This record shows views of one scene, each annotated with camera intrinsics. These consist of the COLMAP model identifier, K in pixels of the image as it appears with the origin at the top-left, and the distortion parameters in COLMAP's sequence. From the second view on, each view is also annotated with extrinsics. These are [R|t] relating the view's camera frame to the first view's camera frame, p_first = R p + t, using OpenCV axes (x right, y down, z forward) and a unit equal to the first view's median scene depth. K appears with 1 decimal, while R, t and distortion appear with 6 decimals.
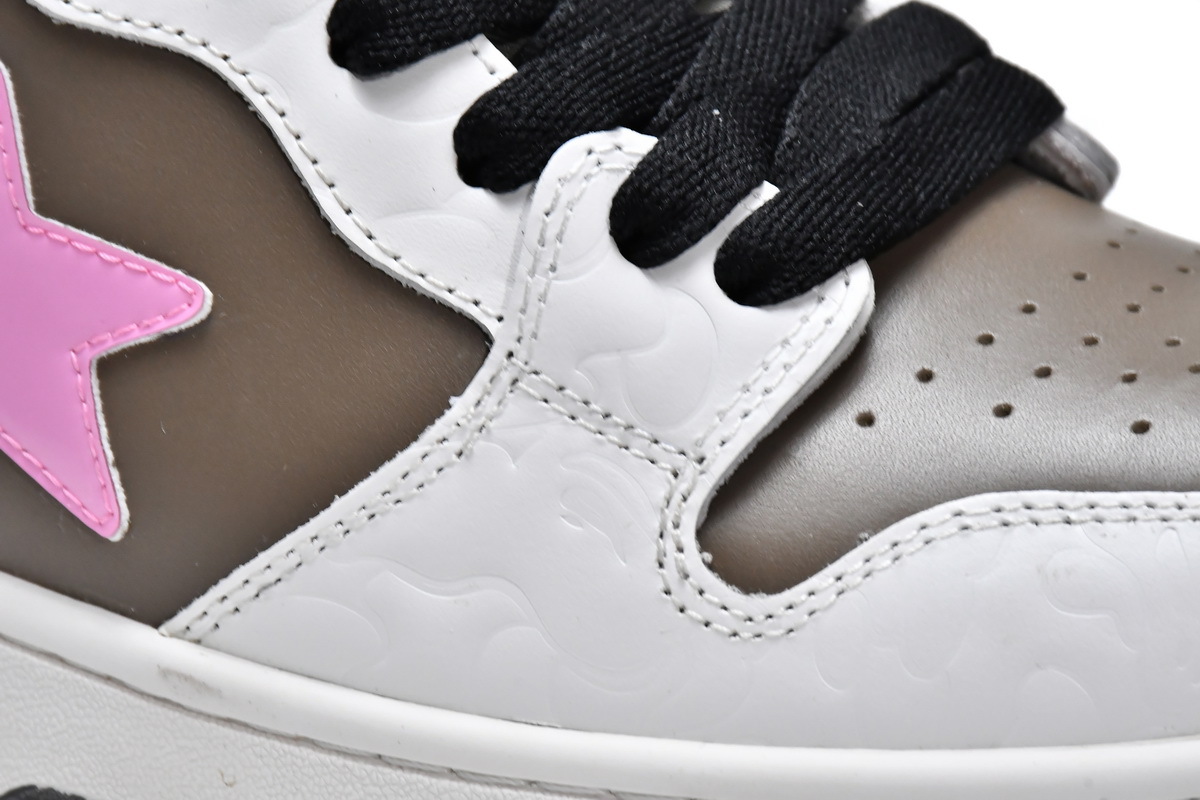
lens RADIAL K [[6226.0, 0, 598.6], [0, 6226.0, 400.3], [0, 0, 1]] dist [-0.008700, 0.000000]
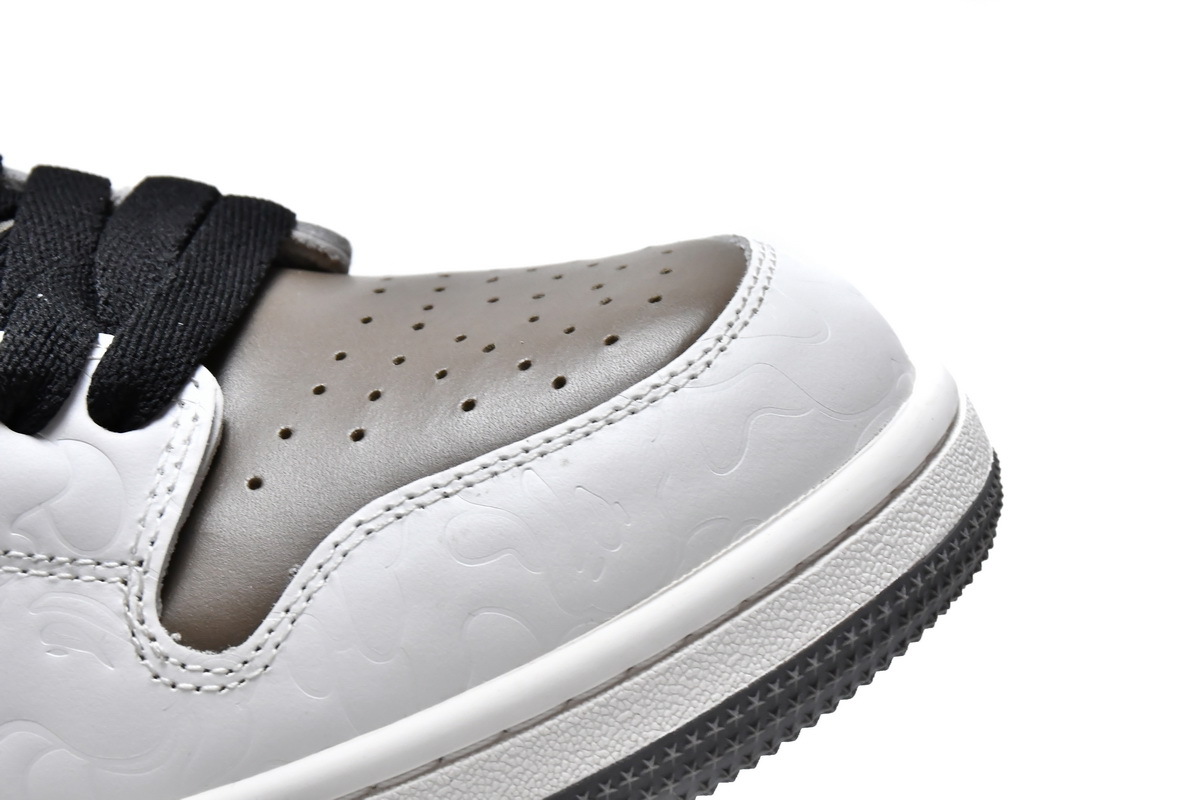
lens RADIAL K [[3447.6, 0, 603.5], [0, 3447.6, 408.2], [0, 0, 1]] dist [0.027044, 0.000000]
pose [[0.907989, -0.361395, 0.212011, -0.031728], [0.373341, 0.927522, -0.017861, 0.026572], [-0.190190, 0.095370, 0.977104, 0.334692]]
